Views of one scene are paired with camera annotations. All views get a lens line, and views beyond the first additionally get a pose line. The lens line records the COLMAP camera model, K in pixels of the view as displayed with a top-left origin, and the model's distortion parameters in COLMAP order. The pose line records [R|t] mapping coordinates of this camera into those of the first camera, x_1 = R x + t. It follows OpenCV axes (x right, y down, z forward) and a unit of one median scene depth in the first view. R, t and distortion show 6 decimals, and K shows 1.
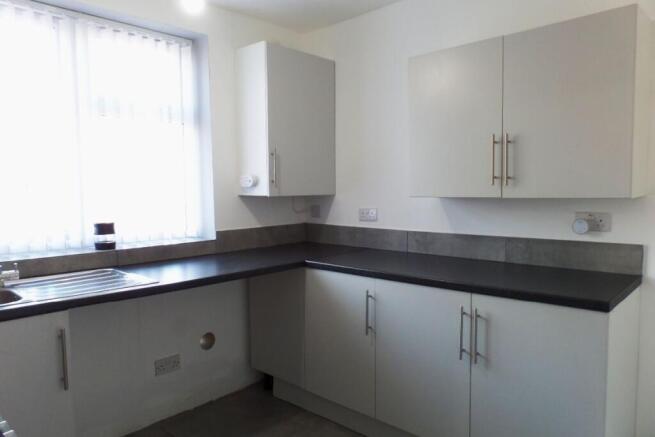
lens RADIAL K [[470.0, 0, 327.5], [0, 470.0, 218.5], [0, 0, 1]] dist [0.004082, 0.005674]
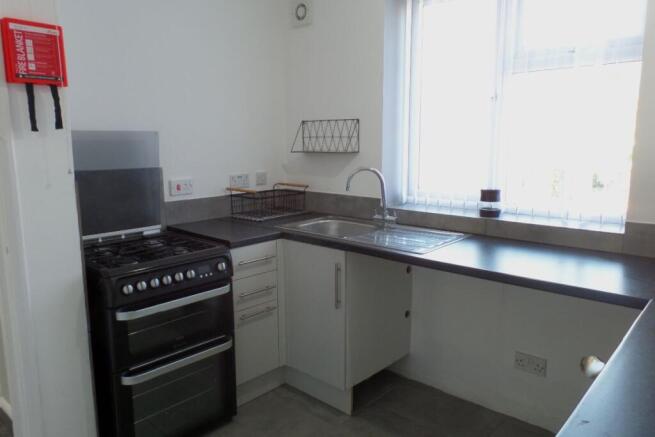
lens RADIAL K [[470.0, 0, 327.5], [0, 470.0, 218.5], [0, 0, 1]] dist [0.004082, 0.005674]
pose [[0.001796, 0.177635, -0.984095, 0.422582], [-0.059346, 0.982381, 0.177218, -0.071890], [0.998236, 0.058083, 0.012306, 0.567474]]
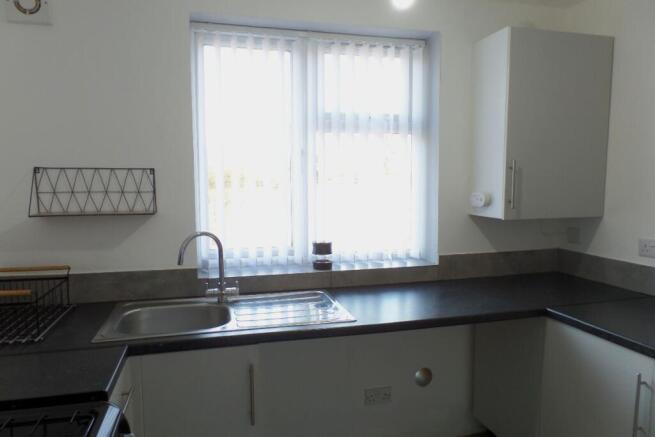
lens RADIAL K [[460.2, 0, 314.5], [0, 460.2, 228.8], [0, 0, 1]] dist [-0.005402, -0.005462]
pose [[0.843032, 0.052398, -0.535306, 0.024798], [-0.037733, 0.998553, 0.038318, -0.048124], [0.536539, -0.012105, 0.843789, 0.151263]]
